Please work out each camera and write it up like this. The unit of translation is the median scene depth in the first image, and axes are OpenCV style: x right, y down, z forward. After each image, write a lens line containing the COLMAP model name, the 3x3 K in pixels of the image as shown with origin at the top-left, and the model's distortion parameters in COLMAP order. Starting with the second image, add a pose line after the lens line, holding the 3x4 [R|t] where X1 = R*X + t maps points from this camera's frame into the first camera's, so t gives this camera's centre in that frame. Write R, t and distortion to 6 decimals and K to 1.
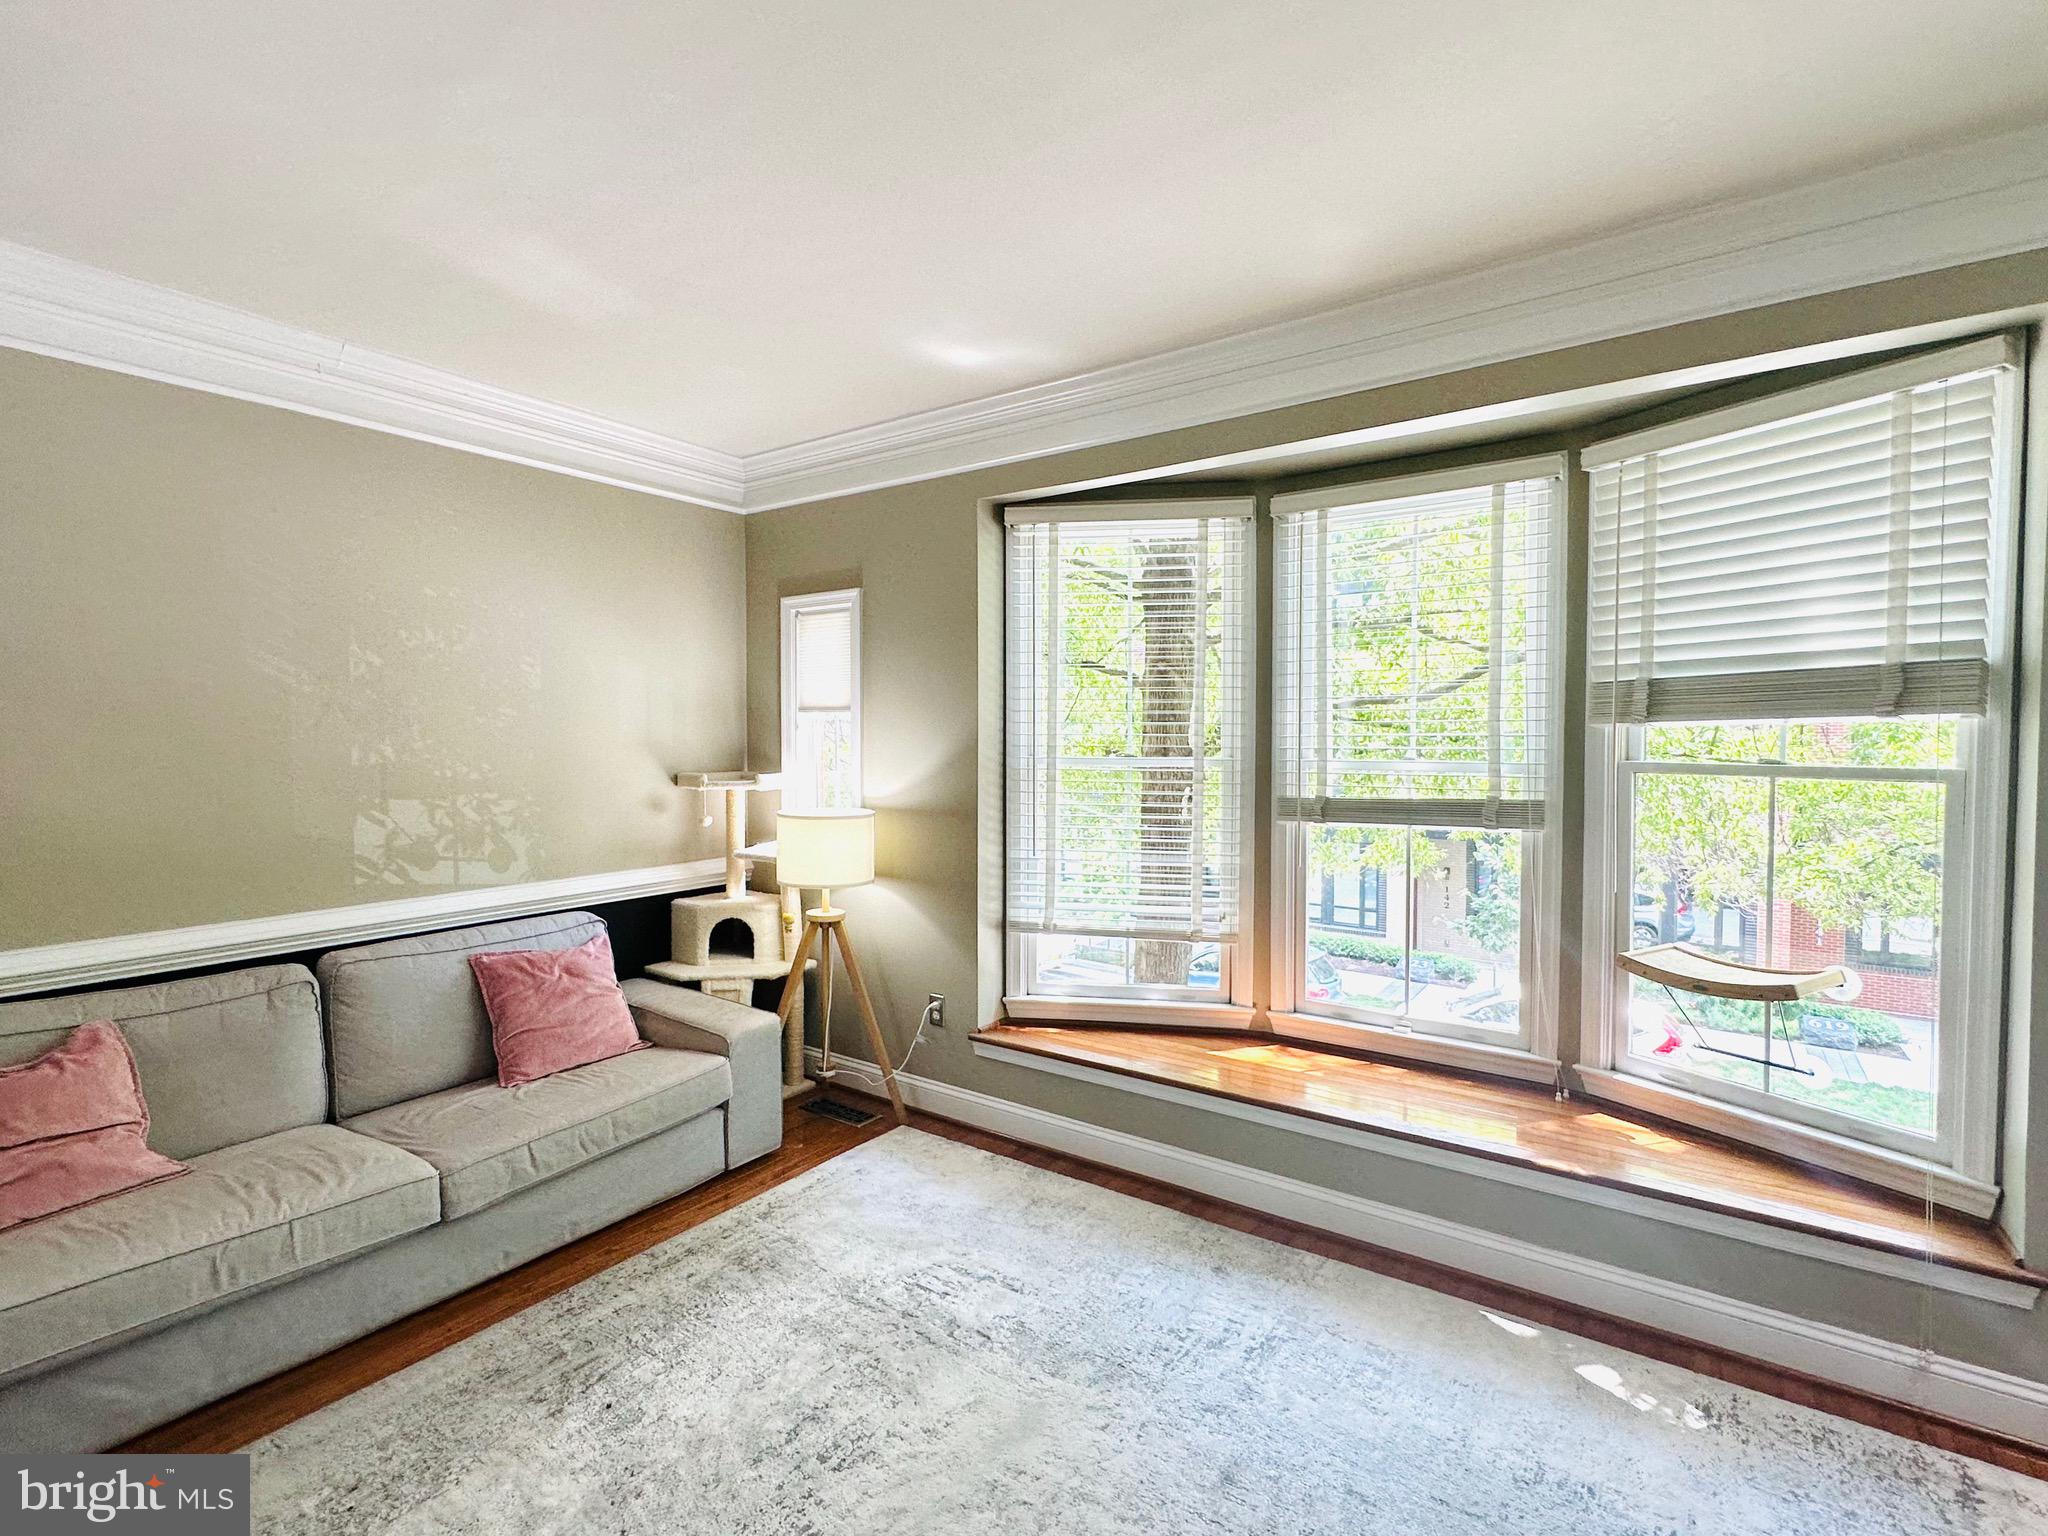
lens RADIAL K [[950.7, 0, 1025.6], [0, 950.7, 761.6], [0, 0, 1]] dist [-0.004653, 0.001936]
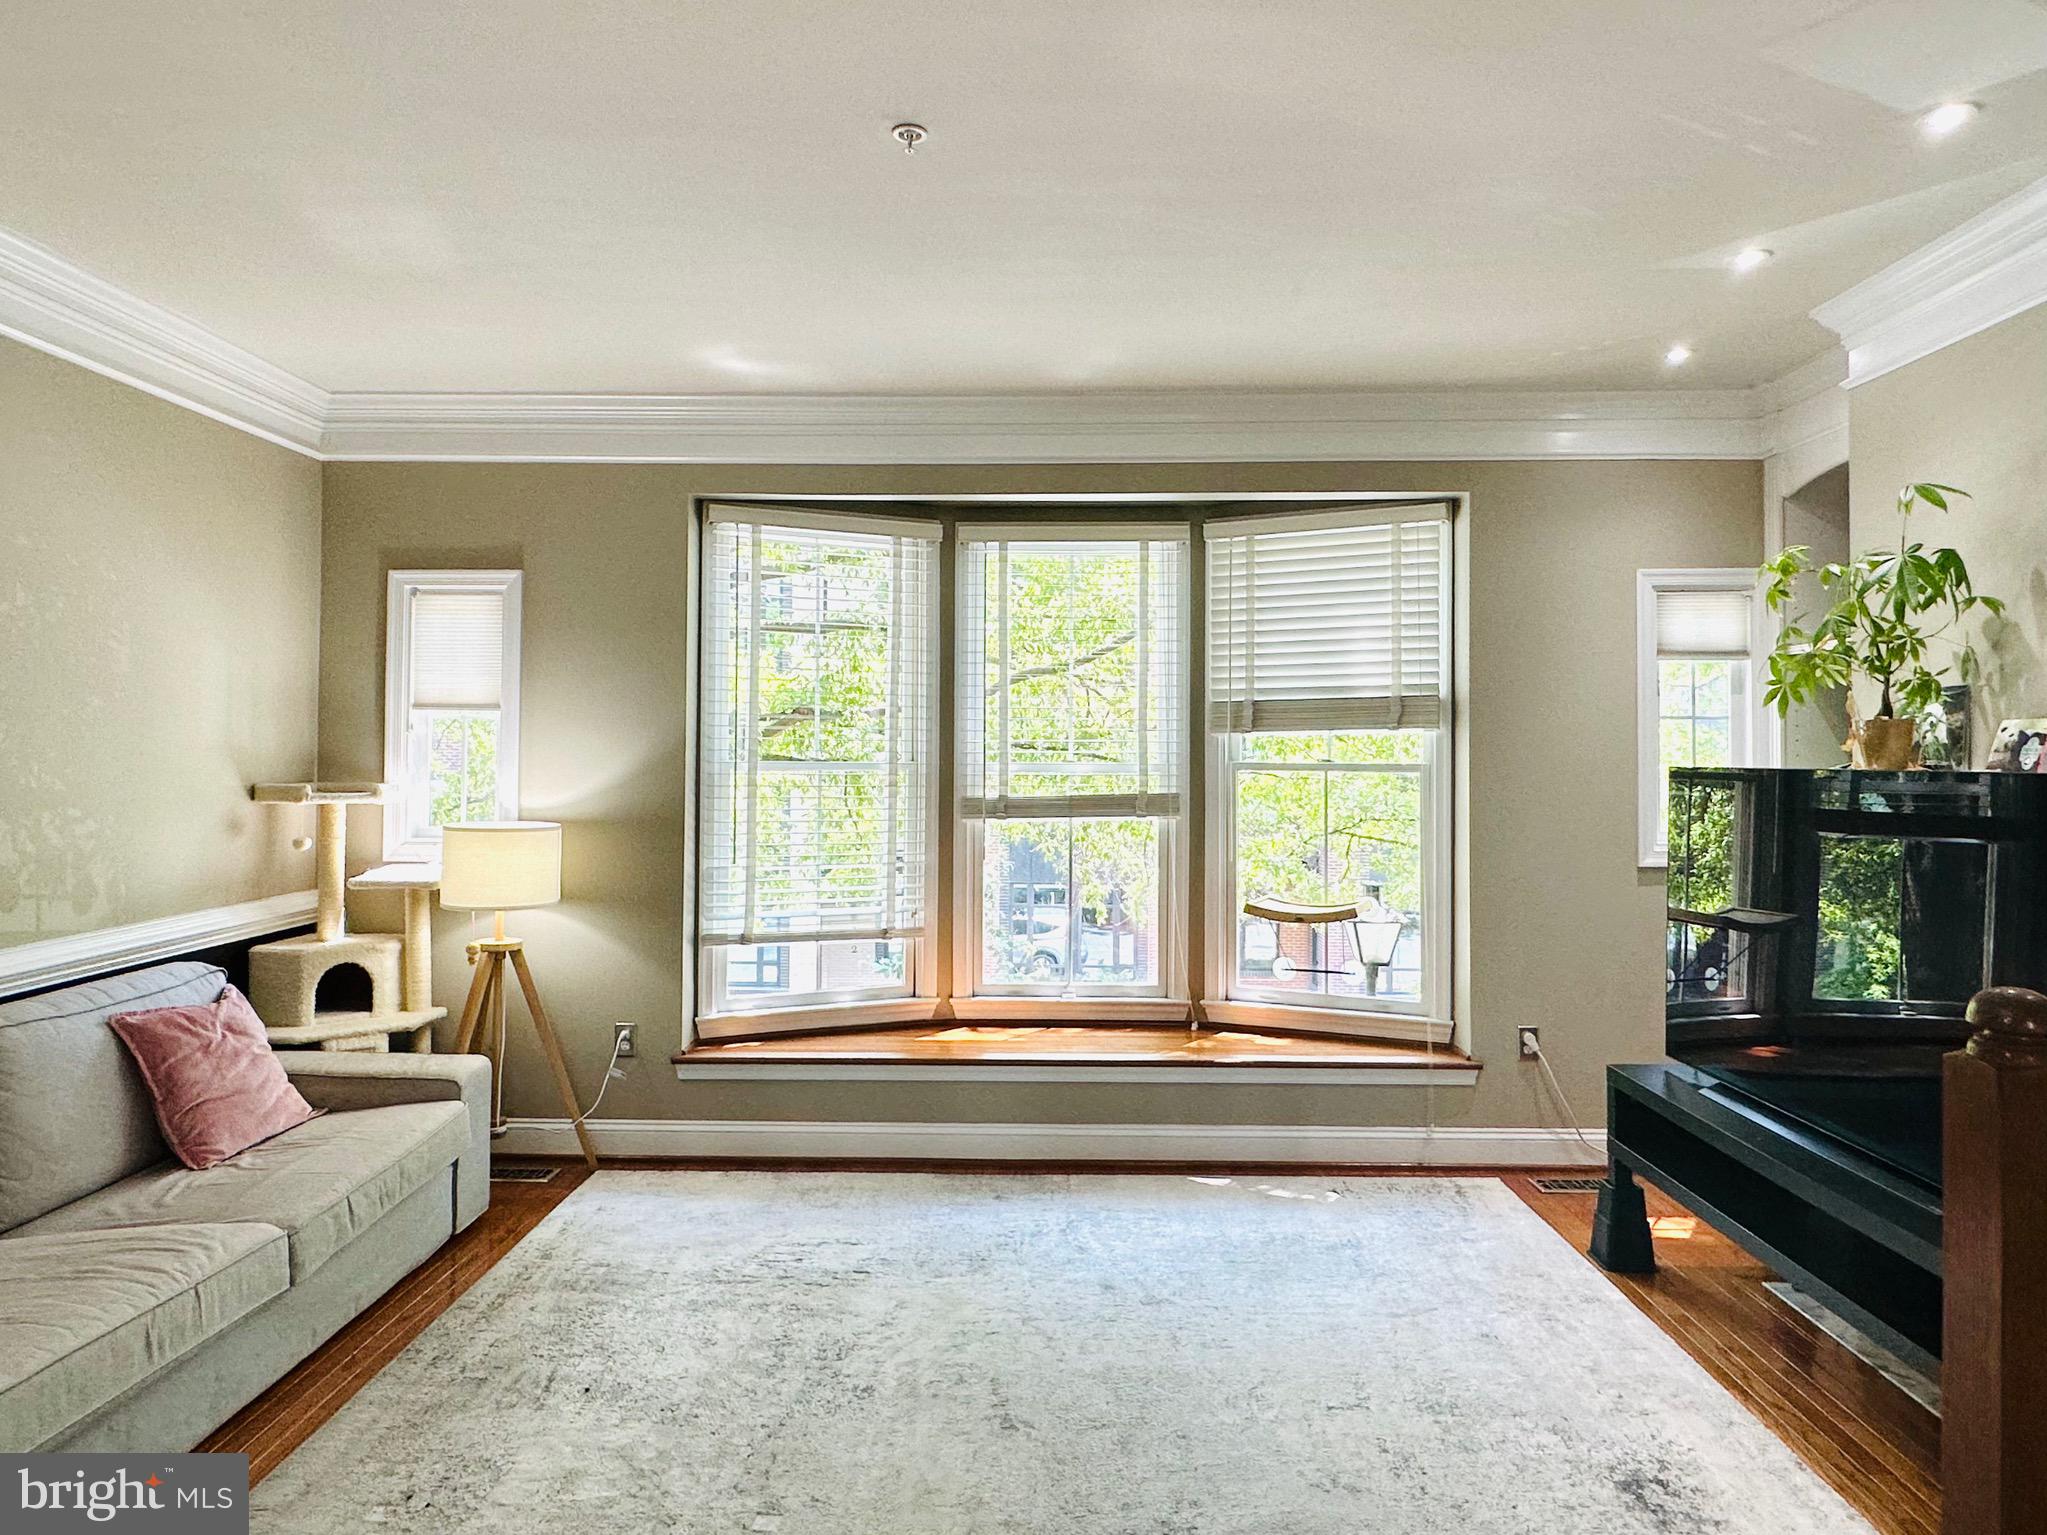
lens RADIAL K [[1263.7, 0, 1029.0], [0, 1263.7, 726.0], [0, 0, 1]] dist [-0.004887, 0.000960]
pose [[0.828625, 0.014961, 0.559603, -0.517079], [0.011299, 0.998992, -0.043438, 0.020334], [-0.559689, 0.042317, 0.827621, -0.263530]]
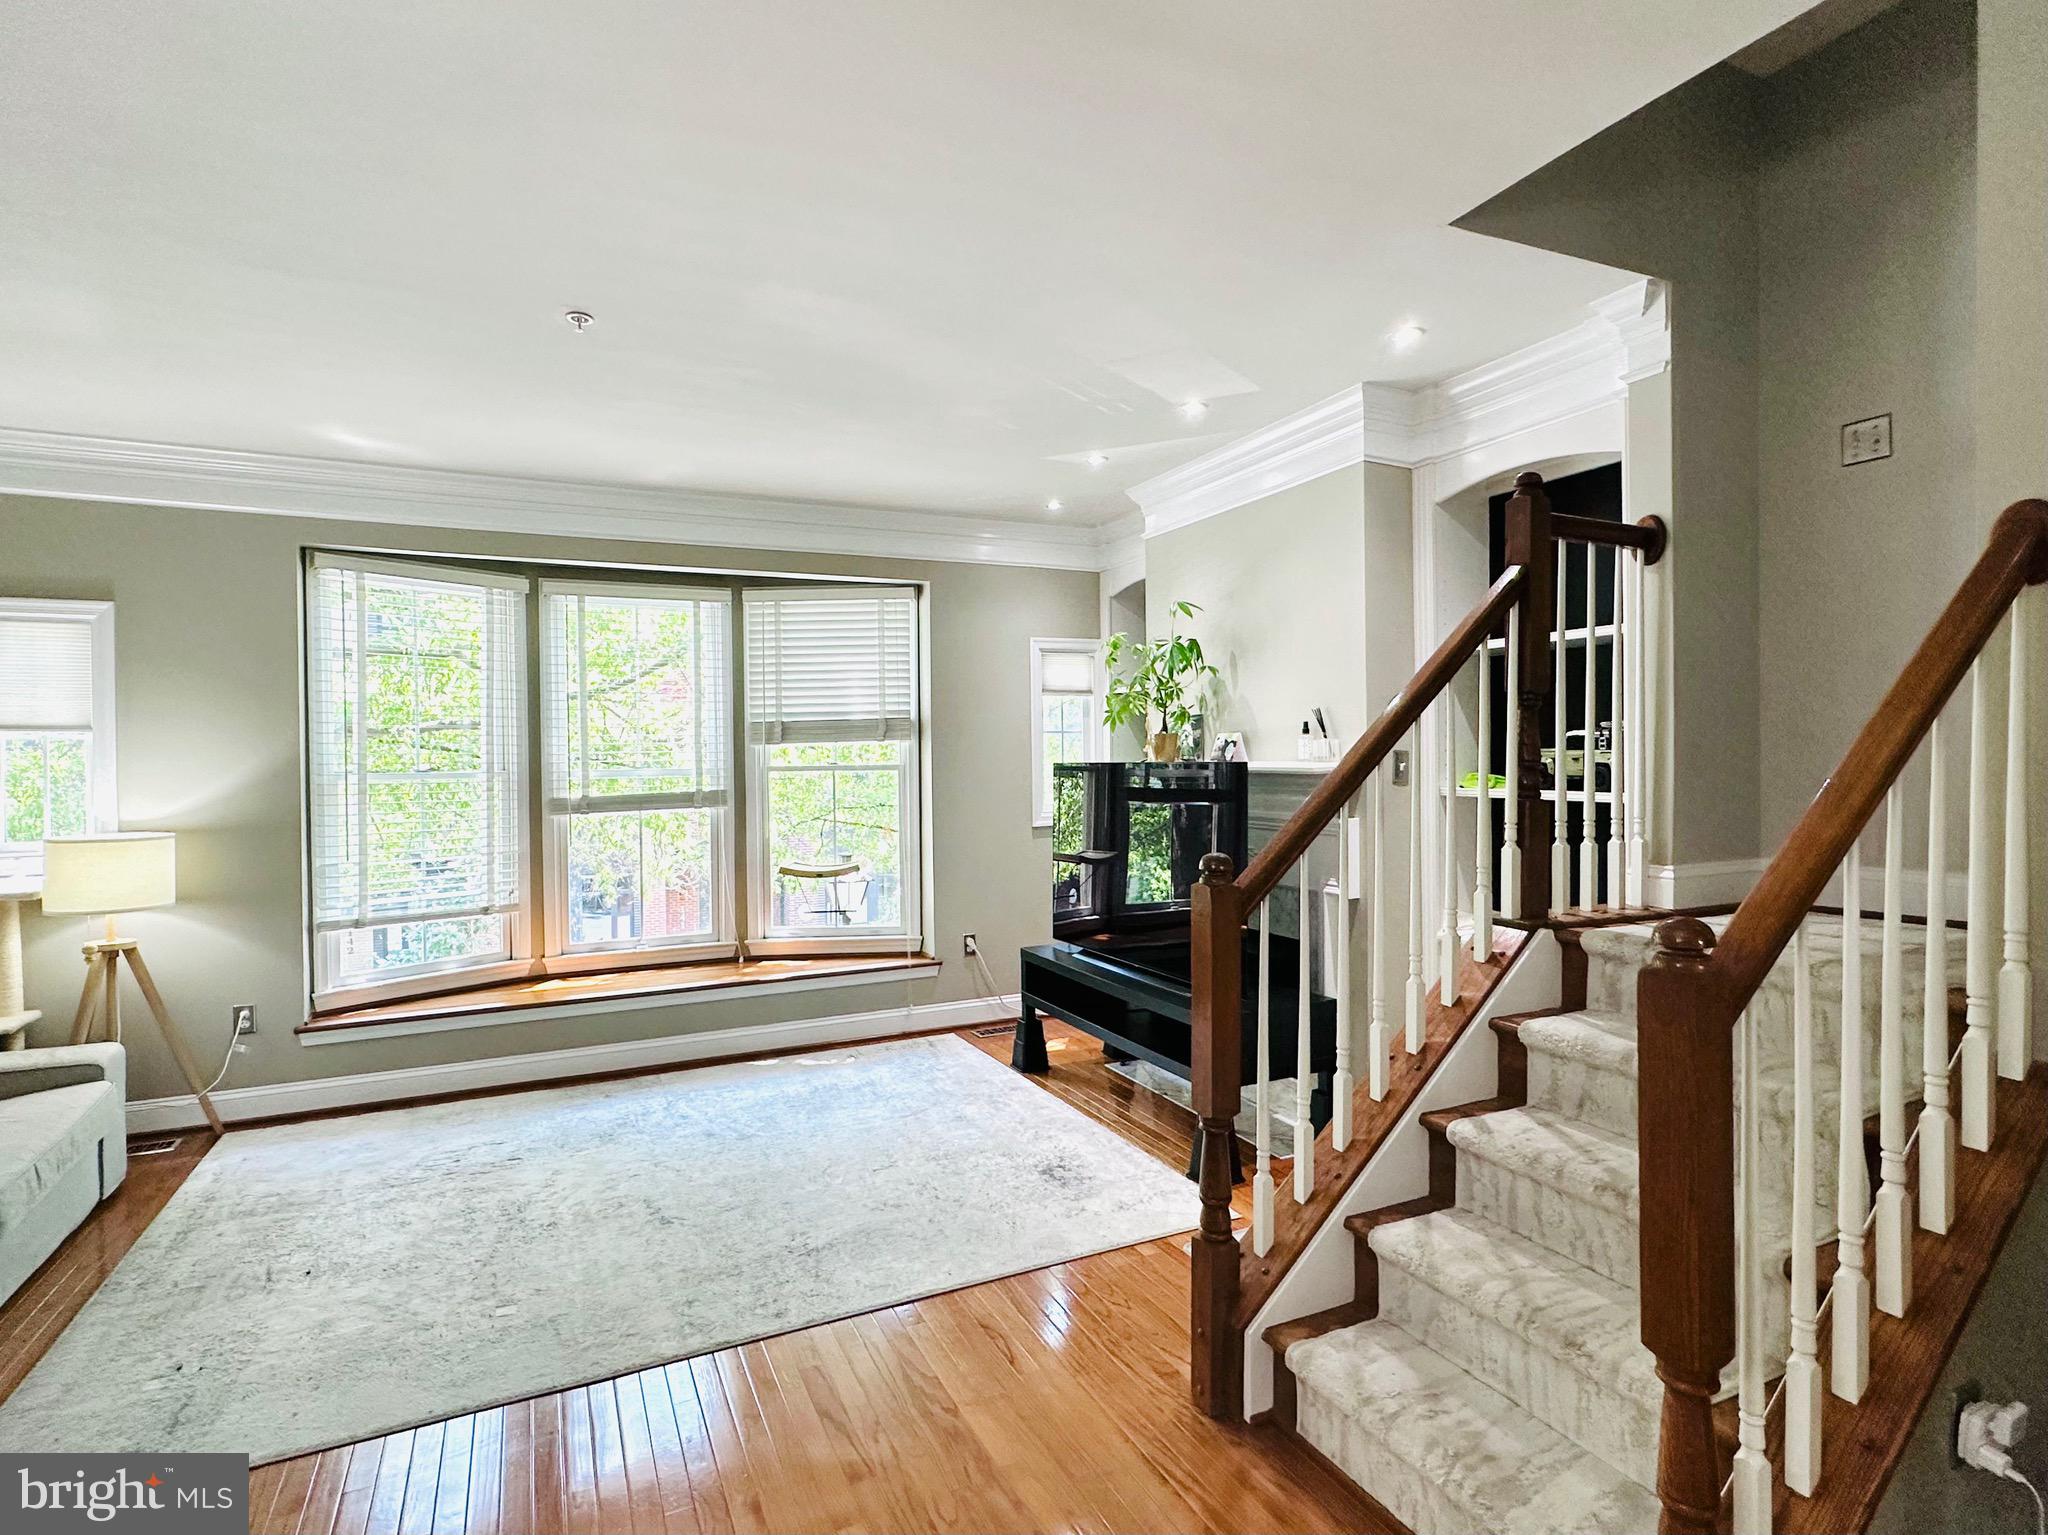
lens RADIAL K [[1027.6, 0, 1020.2], [0, 1027.6, 764.6], [0, 0, 1]] dist [-0.006055, 0.001774]
pose [[0.492509, -0.013713, 0.870199, -0.736944], [0.037348, 0.999288, -0.005391, 0.023216], [-0.869506, 0.035155, 0.492671, -0.344481]]
